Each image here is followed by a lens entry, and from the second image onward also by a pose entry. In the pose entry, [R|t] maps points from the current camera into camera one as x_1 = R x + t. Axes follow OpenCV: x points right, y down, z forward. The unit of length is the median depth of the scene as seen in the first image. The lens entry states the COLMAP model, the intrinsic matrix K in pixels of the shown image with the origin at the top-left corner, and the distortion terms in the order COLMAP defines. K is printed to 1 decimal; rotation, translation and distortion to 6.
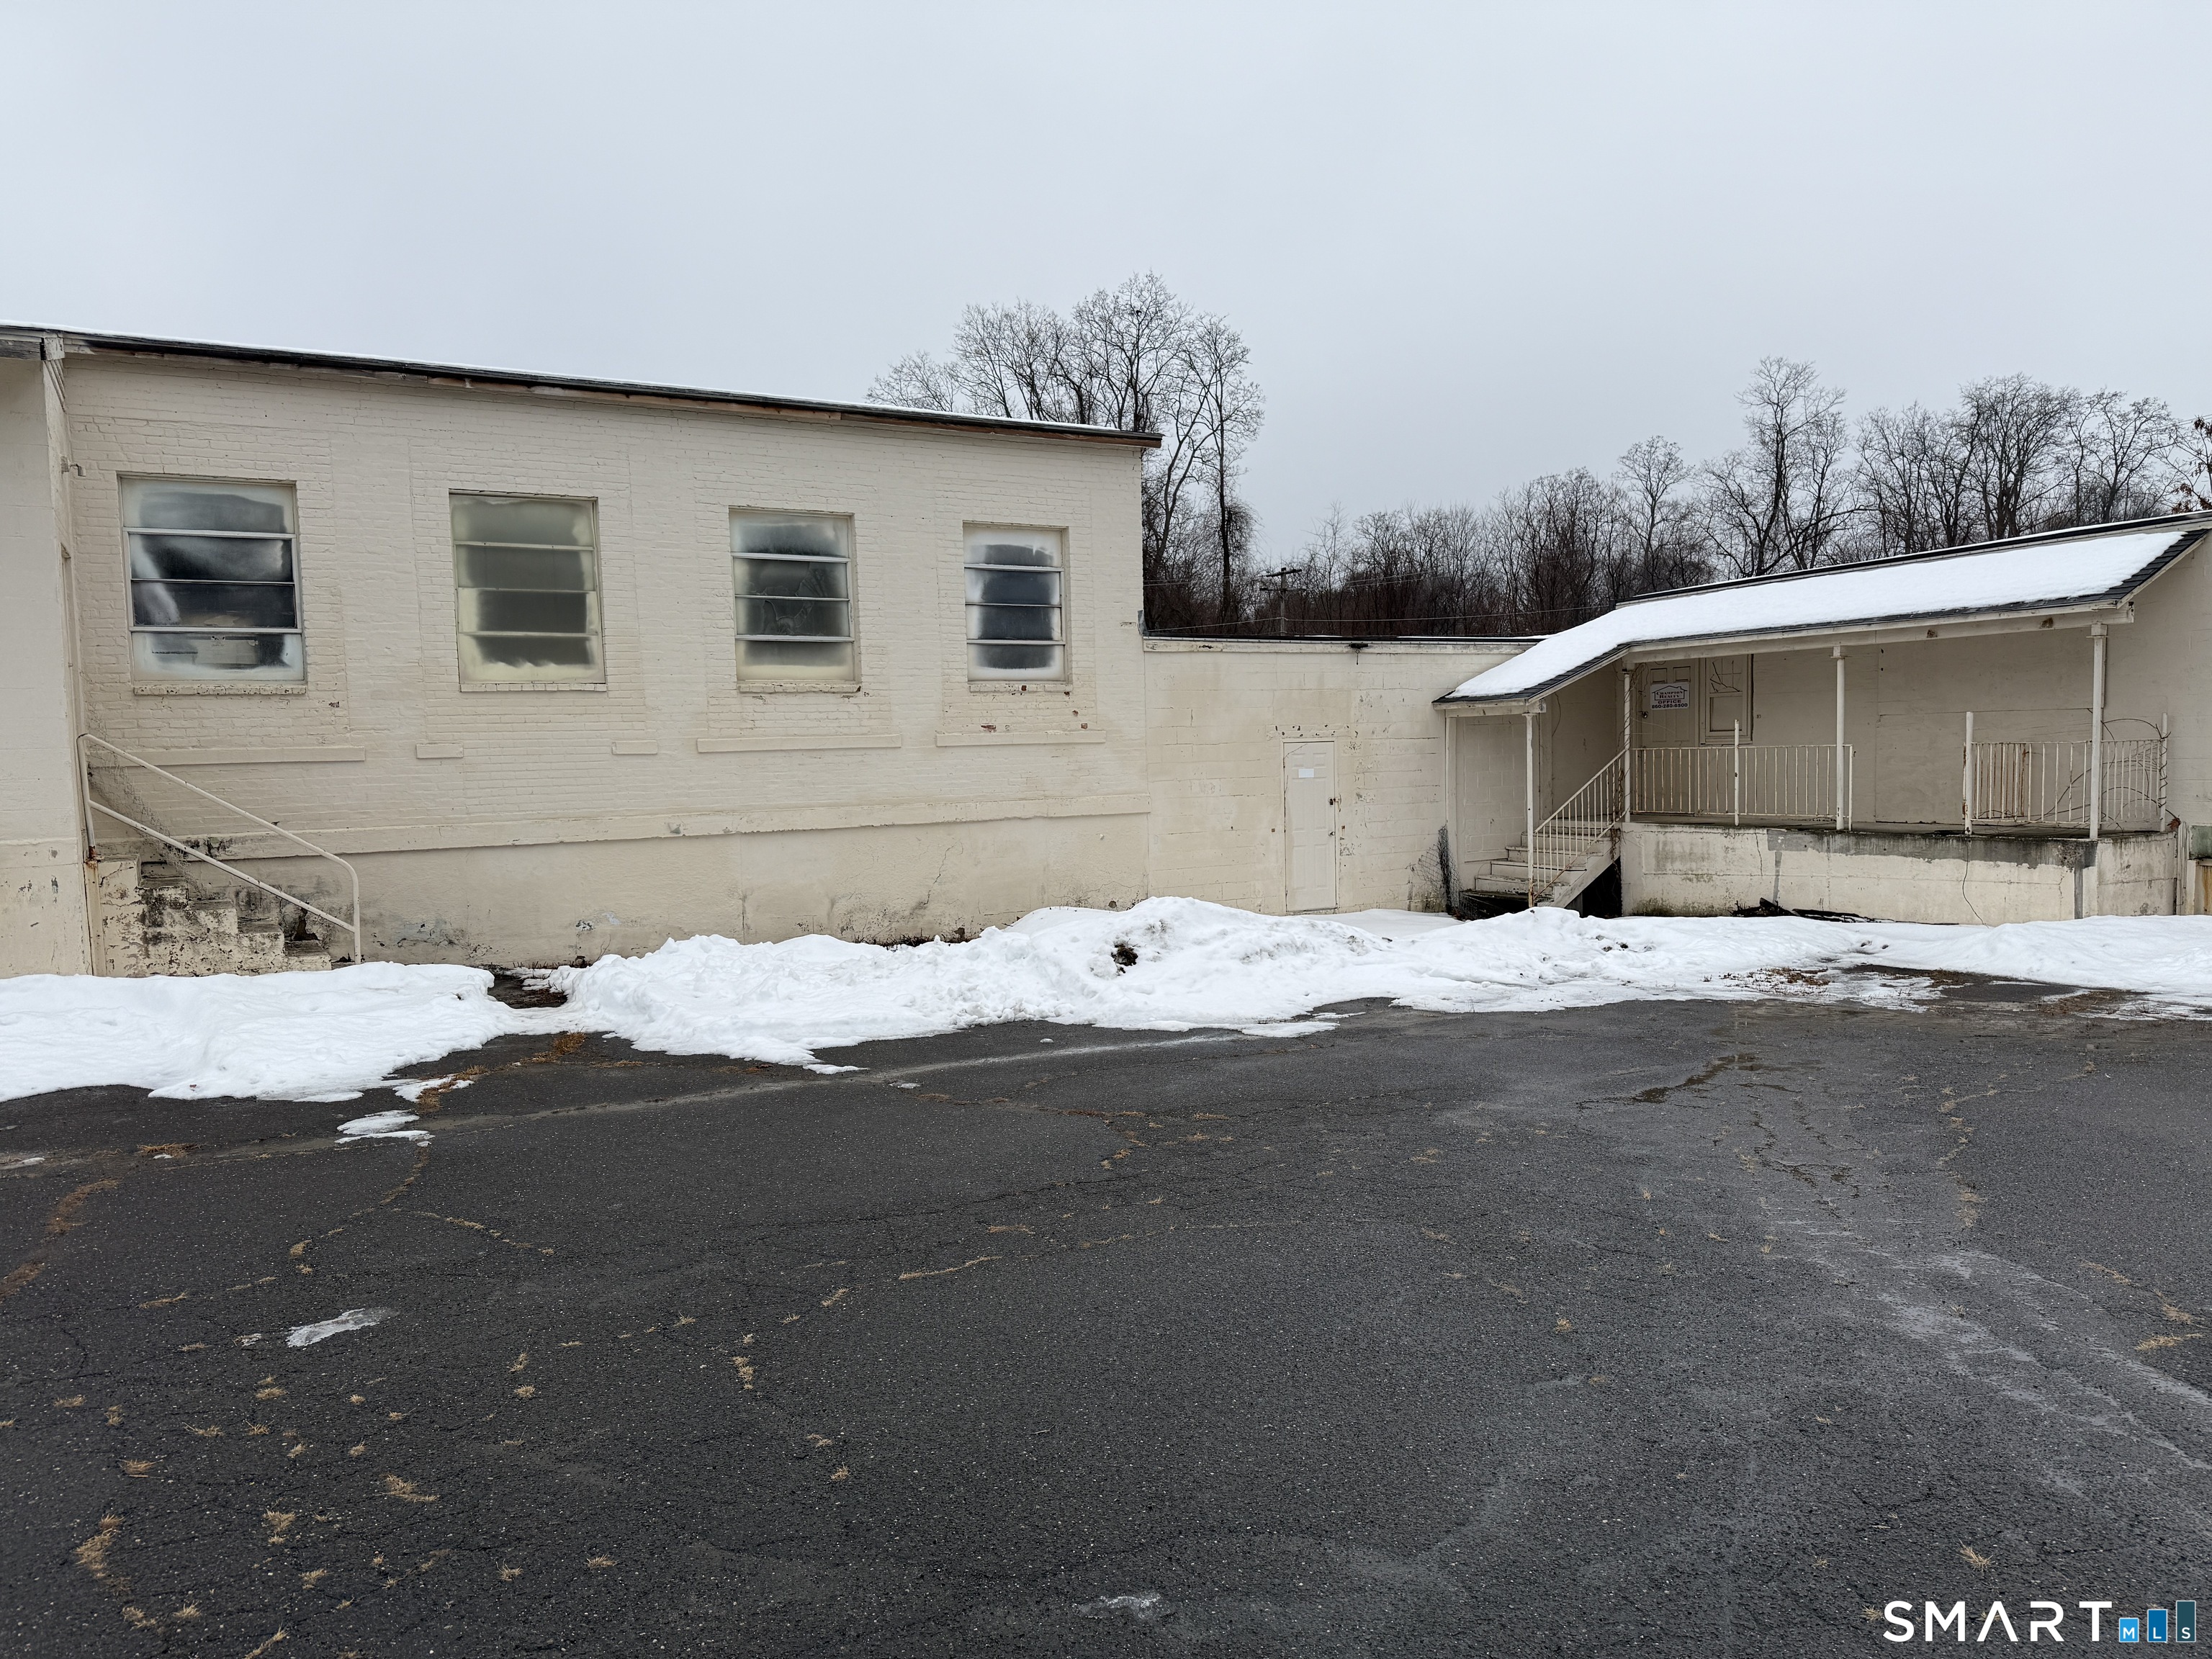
lens RADIAL K [[1553.9, 0, 1104.8], [0, 1553.9, 847.2], [0, 0, 1]] dist [0.065896, -0.076736]
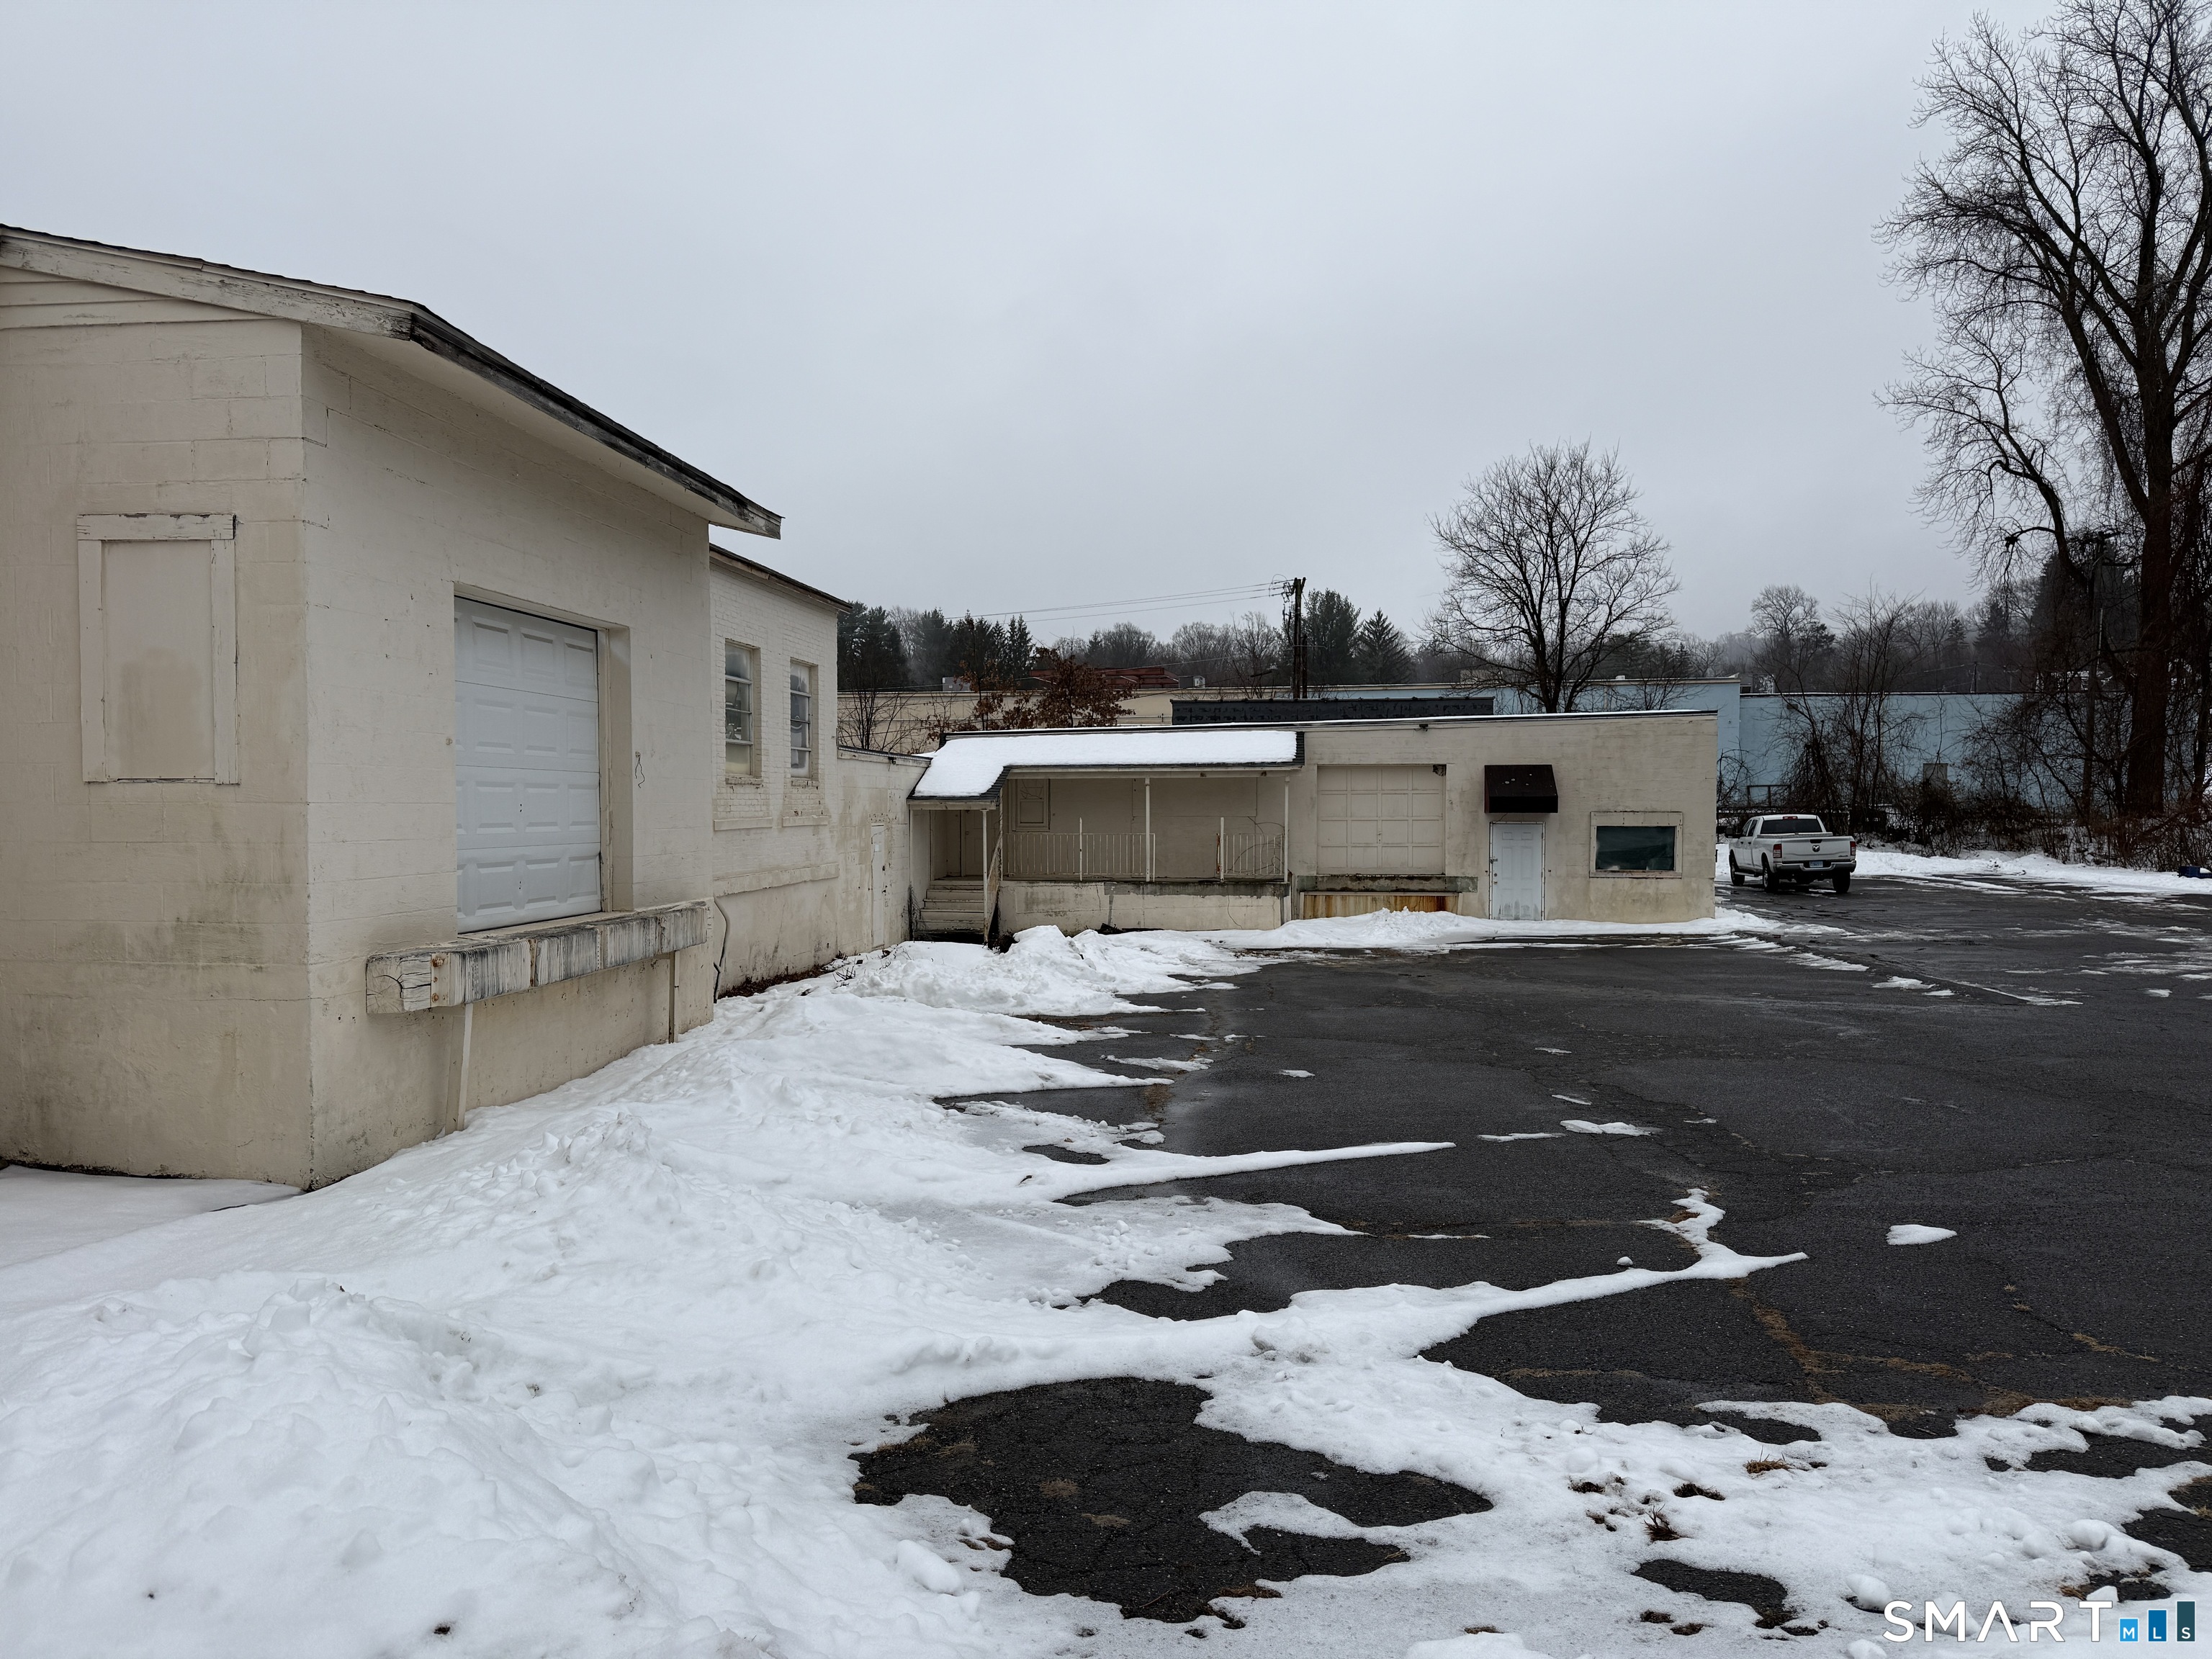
lens RADIAL K [[1553.9, 0, 1094.9], [0, 1553.9, 831.9], [0, 0, 1]] dist [0.065896, -0.076736]
pose [[0.608485, 0.010996, 0.793489, -0.930314], [0.035748, 0.998509, -0.041251, 0.002807], [-0.792759, 0.053466, 0.607185, -0.008505]]
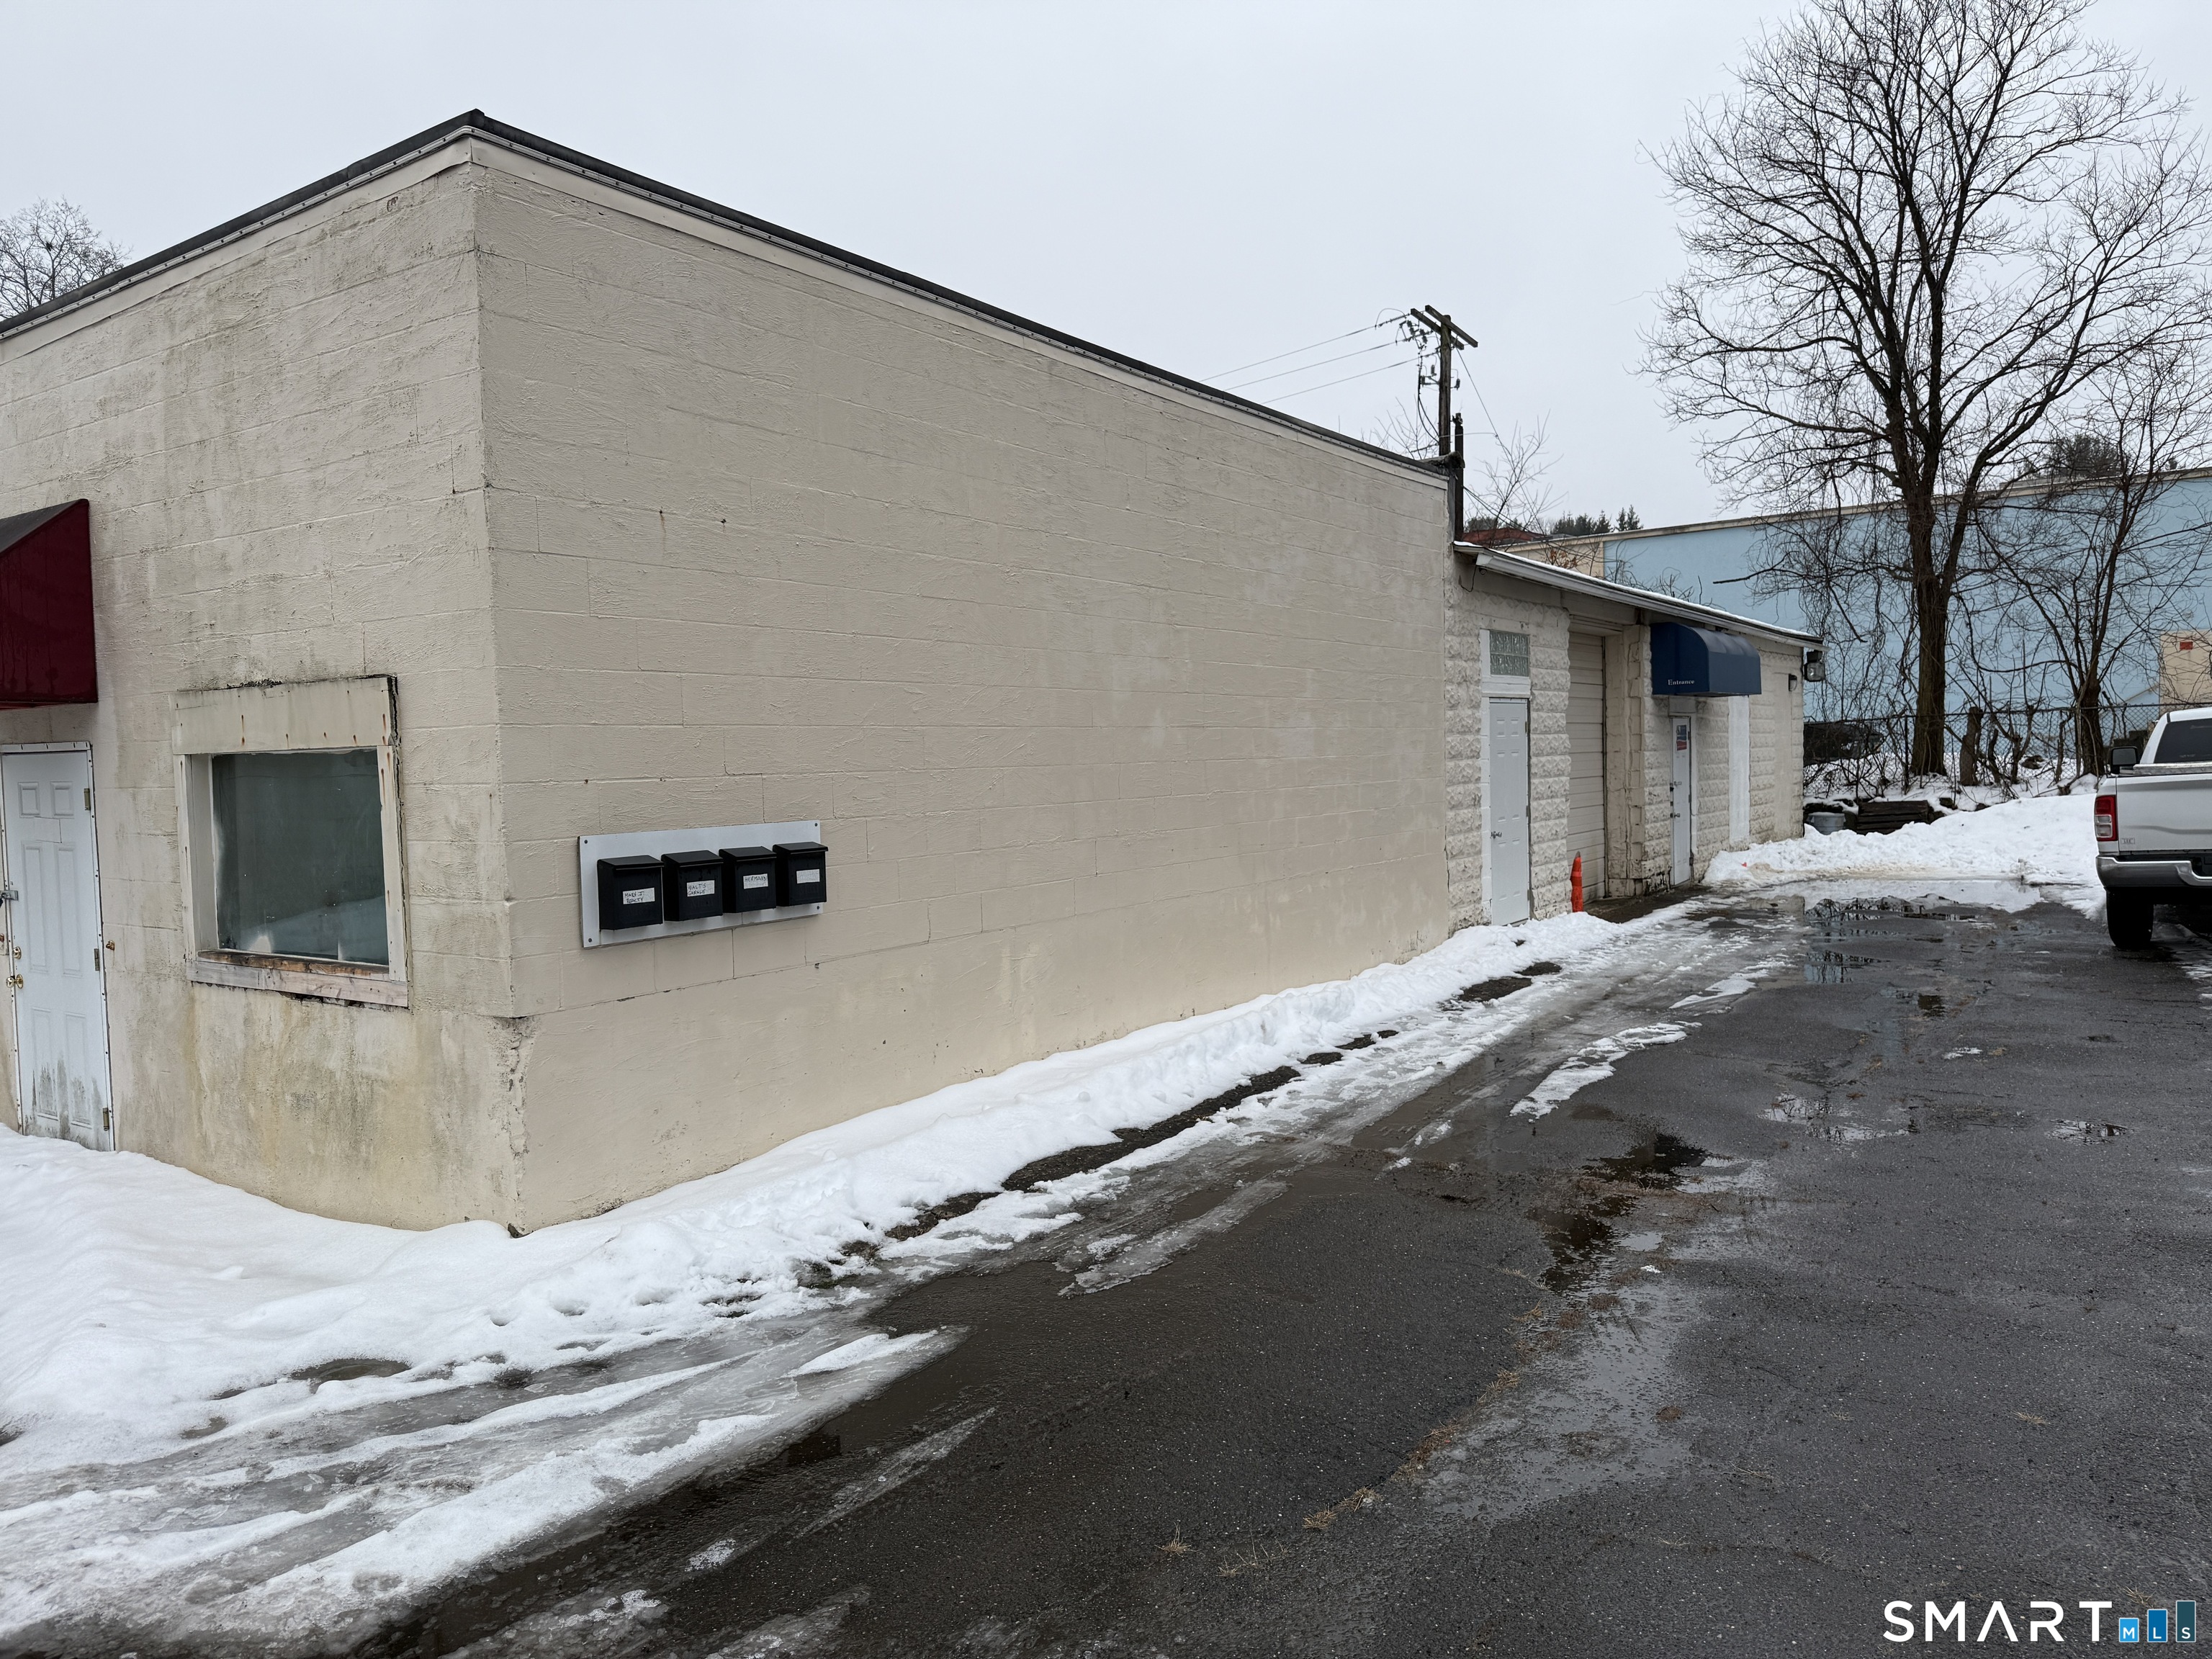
lens RADIAL K [[1553.9, 0, 1123.3], [0, 1553.9, 824.5], [0, 0, 1]] dist [0.065896, -0.076736]
pose [[0.900937, -0.016211, 0.433648, 0.808149], [0.029738, 0.999259, -0.024426, -0.021341], [-0.432930, 0.034902, 0.900751, 0.149119]]
